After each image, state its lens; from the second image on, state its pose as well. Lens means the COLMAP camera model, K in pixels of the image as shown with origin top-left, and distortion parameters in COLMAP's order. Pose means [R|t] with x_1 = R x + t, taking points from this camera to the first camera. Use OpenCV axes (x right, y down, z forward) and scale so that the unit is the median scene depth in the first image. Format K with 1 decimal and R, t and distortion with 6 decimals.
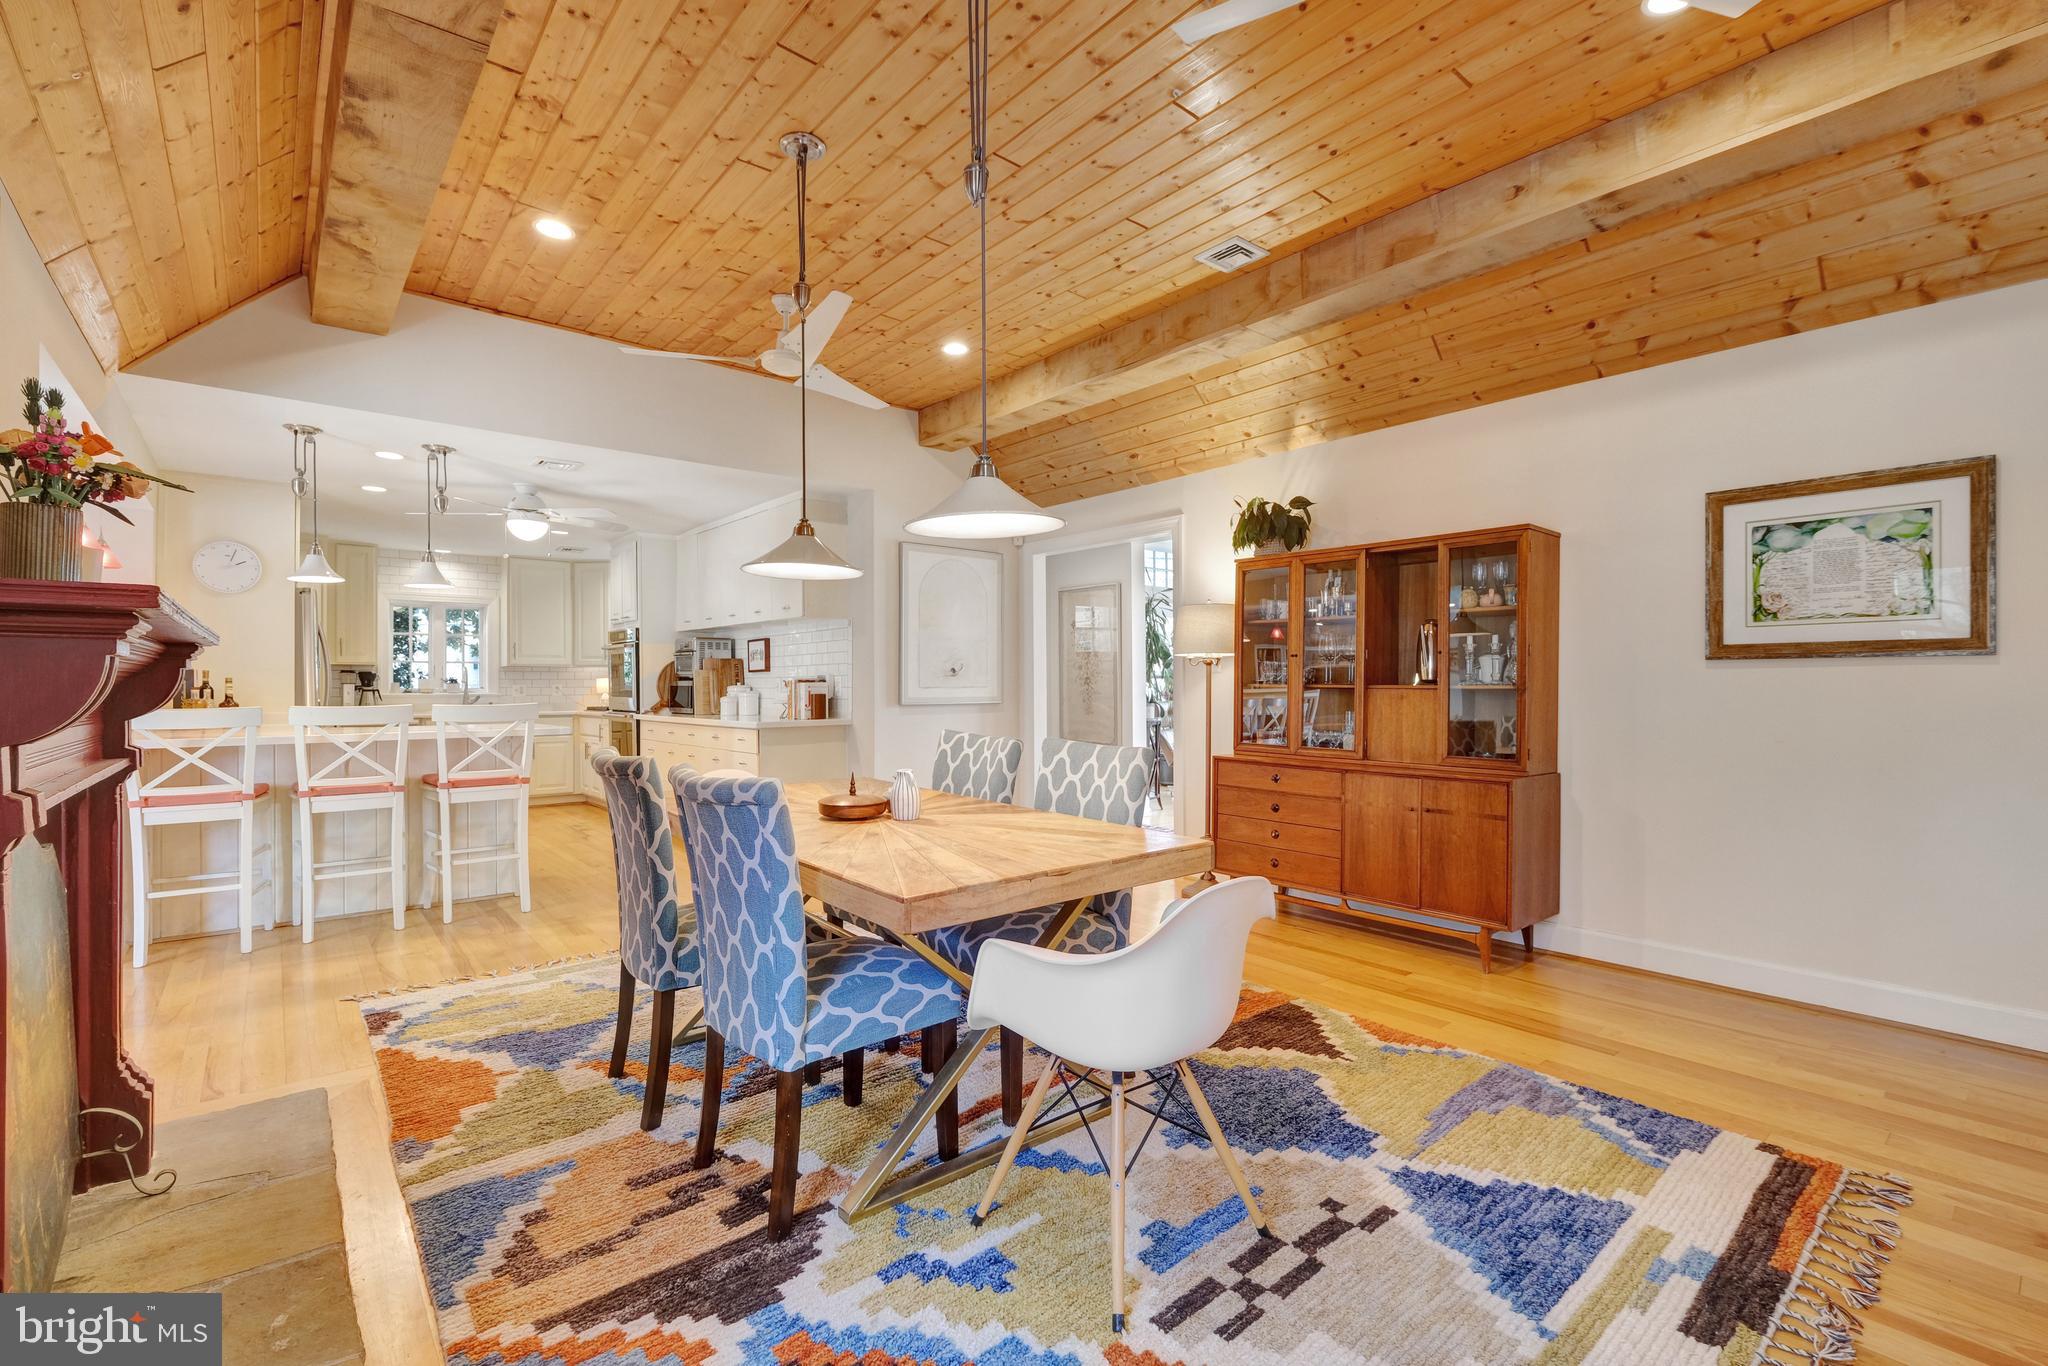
lens RADIAL K [[903.6, 0, 1043.5], [0, 903.6, 703.2], [0, 0, 1]] dist [-0.008637, 0.000763]
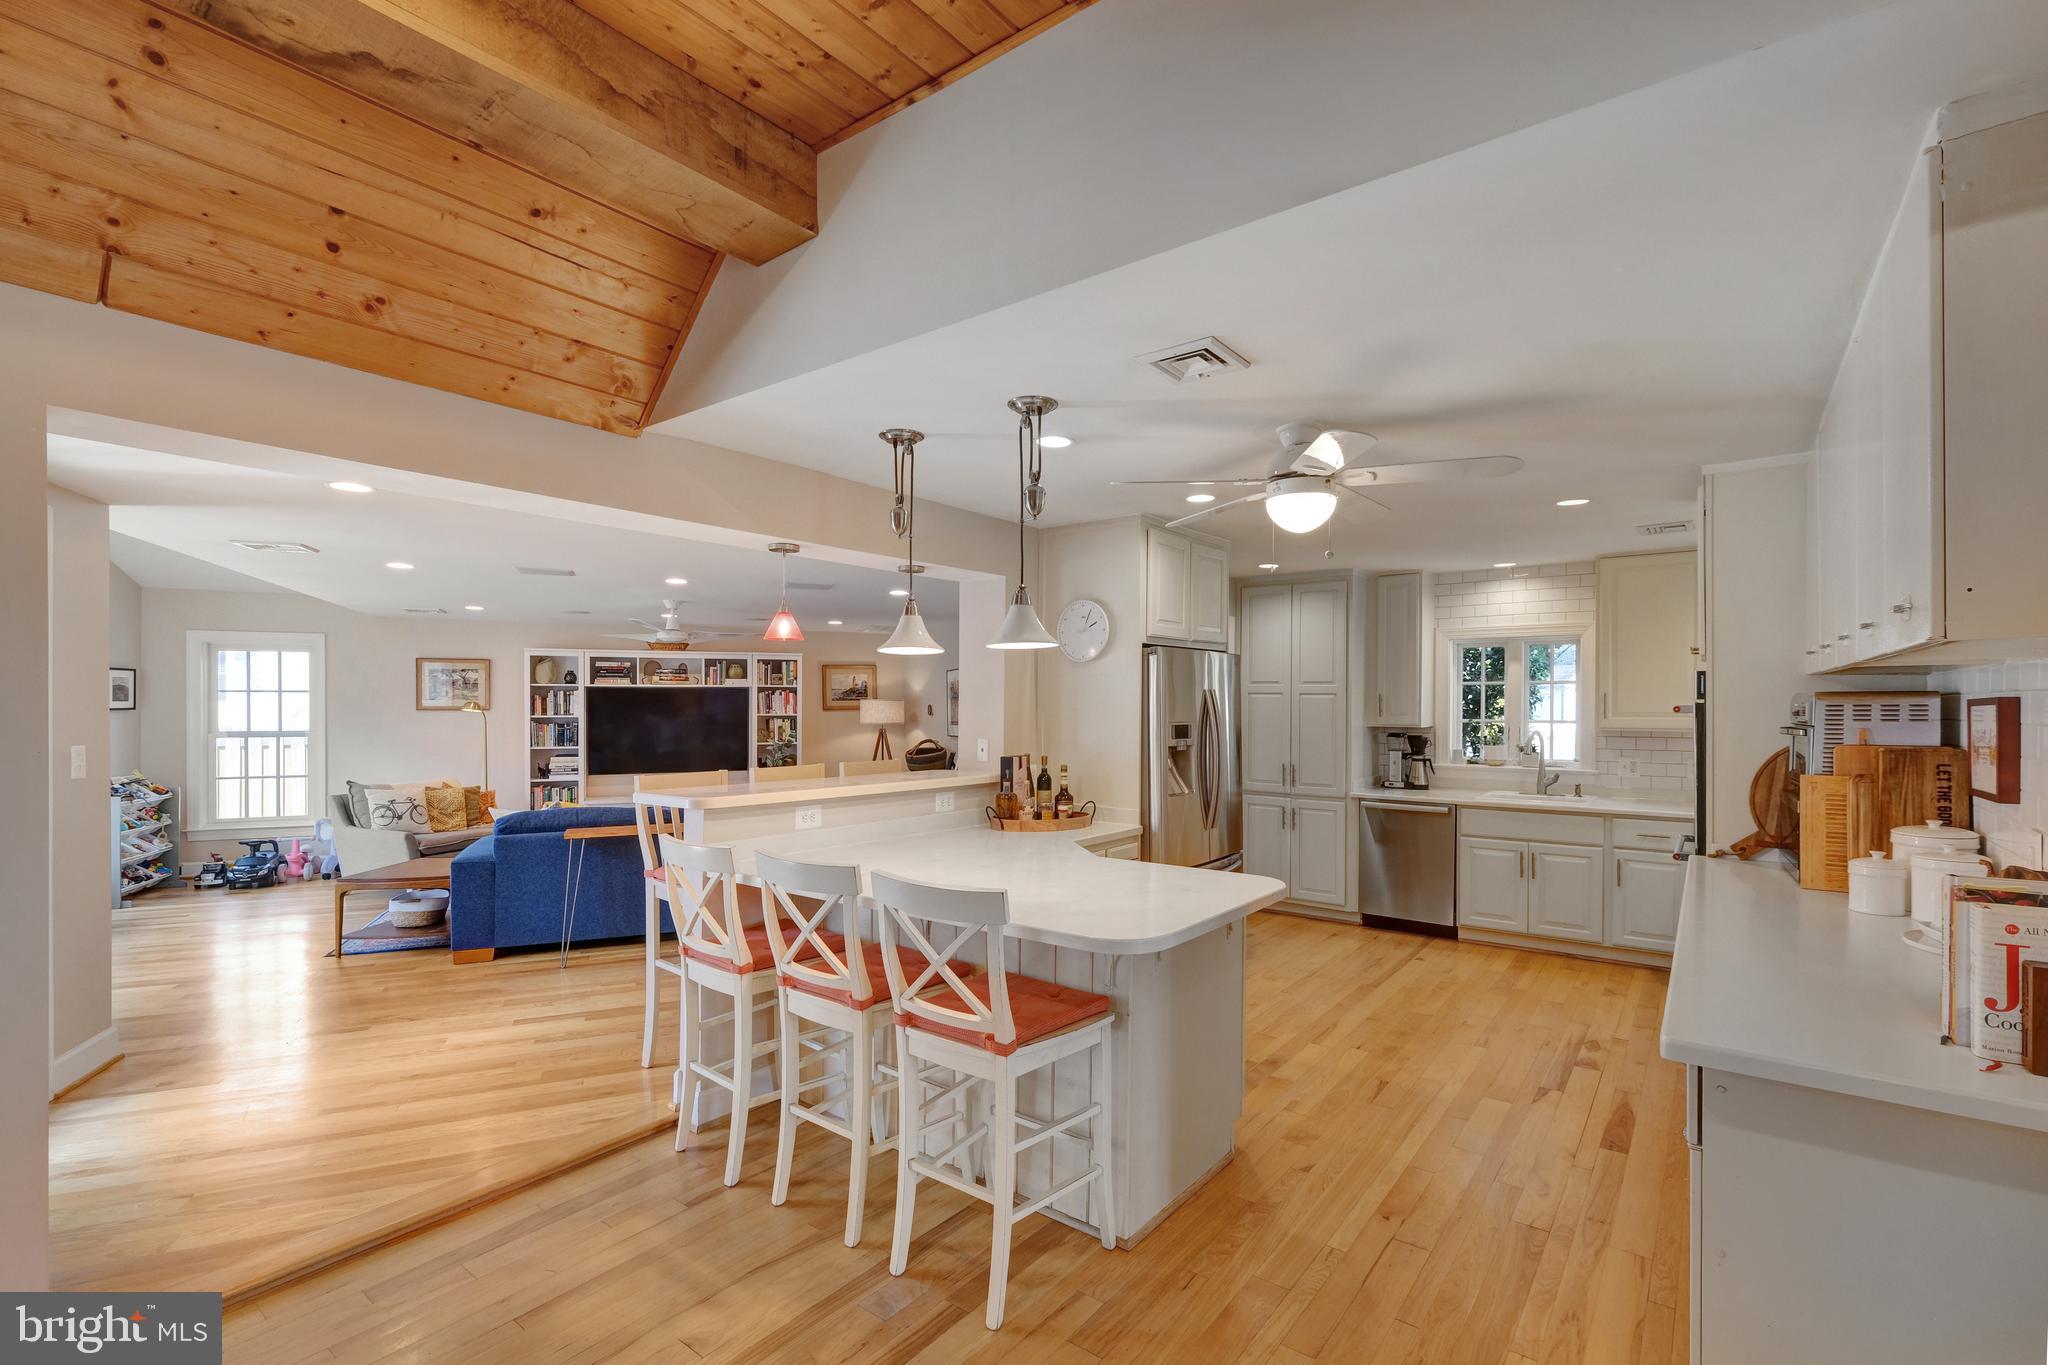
lens RADIAL K [[903.6, 0, 1043.5], [0, 903.6, 702.7], [0, 0, 1]] dist [-0.008637, 0.000763]
pose [[0.214636, -0.001529, -0.976693, -0.173532], [-0.019625, 0.999790, -0.005878, -0.143340], [0.976497, 0.020429, 0.214561, 1.415191]]
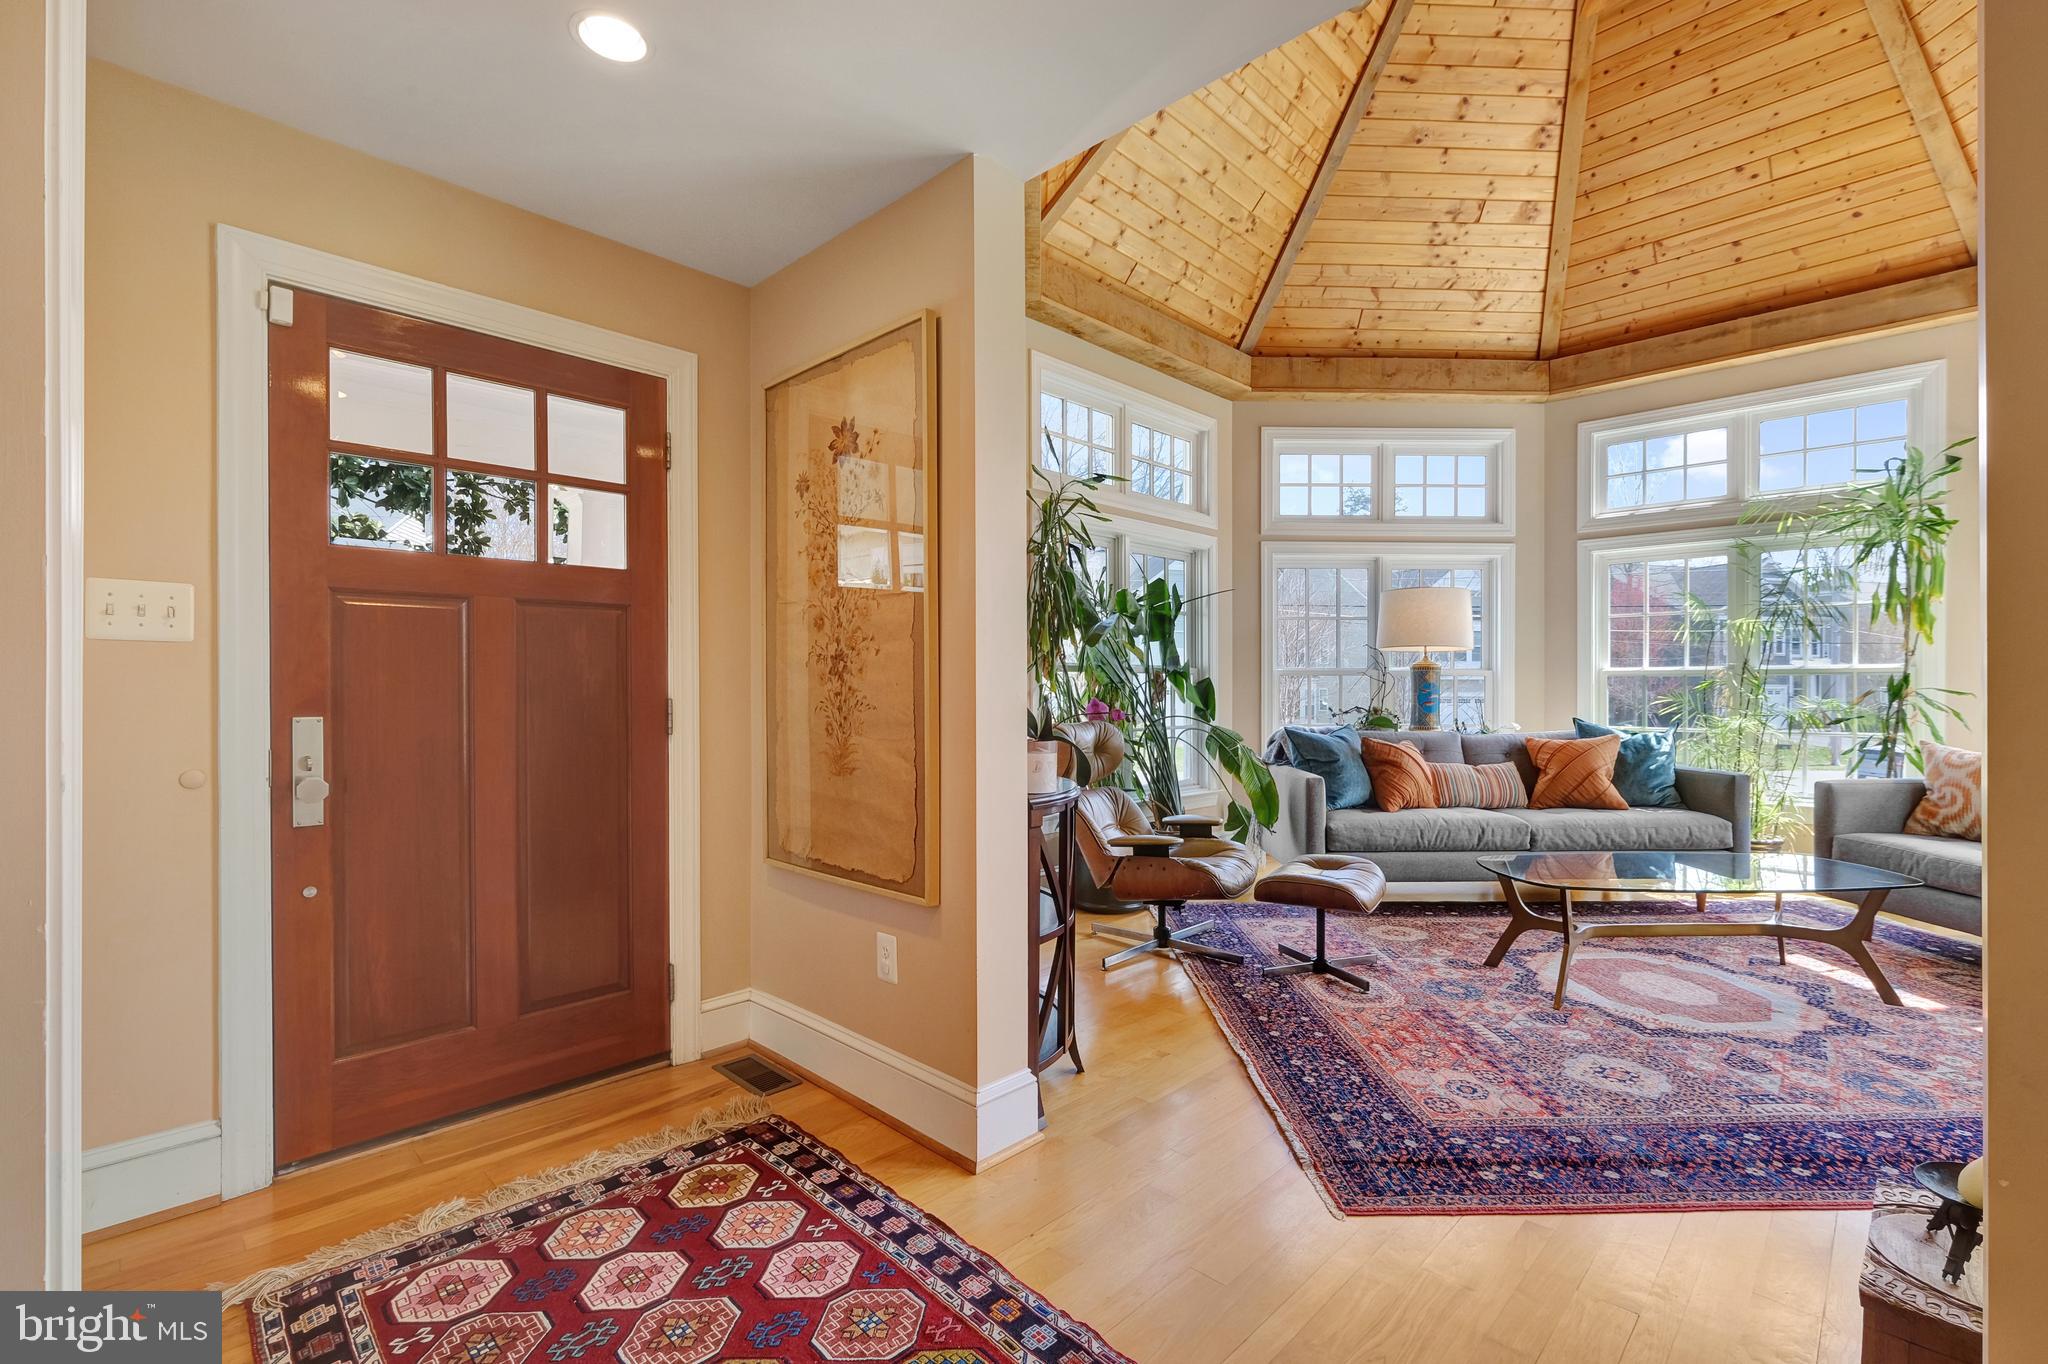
lens RADIAL K [[890.9, 0, 1053.5], [0, 890.9, 698.5], [0, 0, 1]] dist [-0.001093, -0.000023]
pose [[0.995065, 0.004133, 0.099142, 0.257440], [-0.003169, 0.999946, -0.009877, -0.030174], [-0.099178, 0.009514, 0.995024, 1.948225]]
